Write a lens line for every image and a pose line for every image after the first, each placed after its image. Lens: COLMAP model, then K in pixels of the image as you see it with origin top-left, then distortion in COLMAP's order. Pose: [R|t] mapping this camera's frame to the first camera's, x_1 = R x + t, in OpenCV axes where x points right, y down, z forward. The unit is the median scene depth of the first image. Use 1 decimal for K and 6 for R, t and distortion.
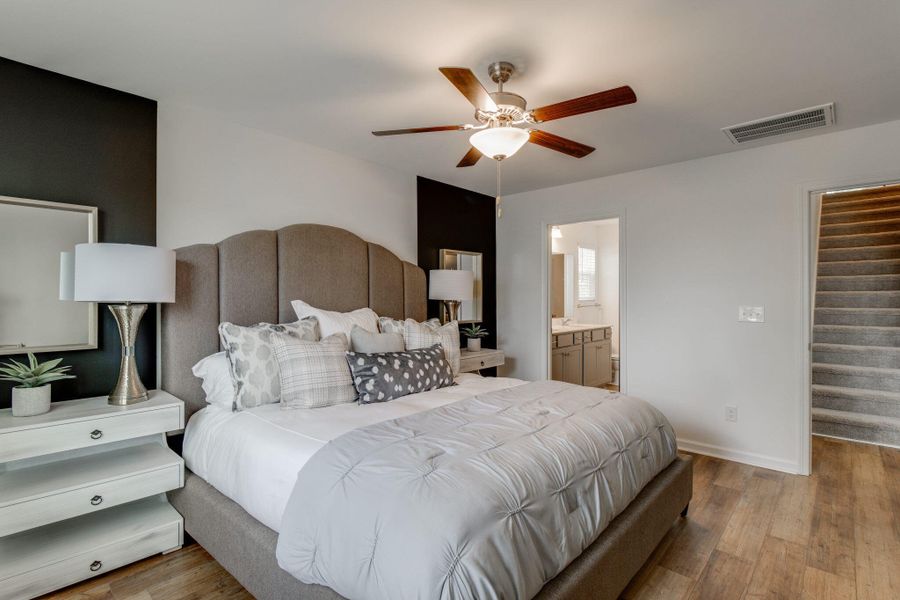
lens RADIAL K [[448.0, 0, 450.0], [0, 448.0, 300.0], [0, 0, 1]] dist [0.002661, 0.000249]
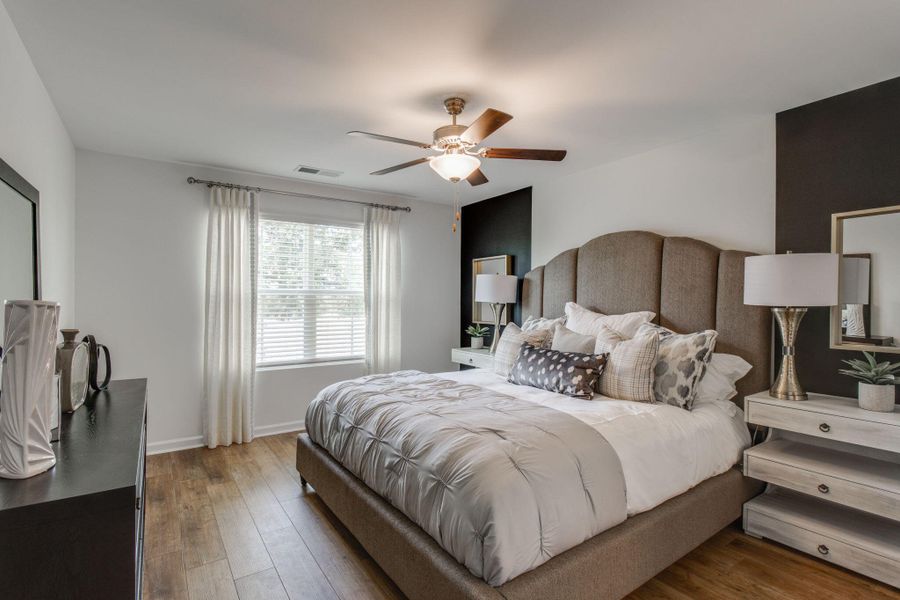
lens RADIAL K [[364.6, 0, 450.7], [0, 364.6, 309.7], [0, 0, 1]] dist [0.001217, 0.000142]
pose [[-0.158538, 0.021678, -0.987115, 0.290213], [-0.009168, 0.999684, 0.023426, 0.000987], [0.987310, 0.012764, -0.158289, 0.334073]]
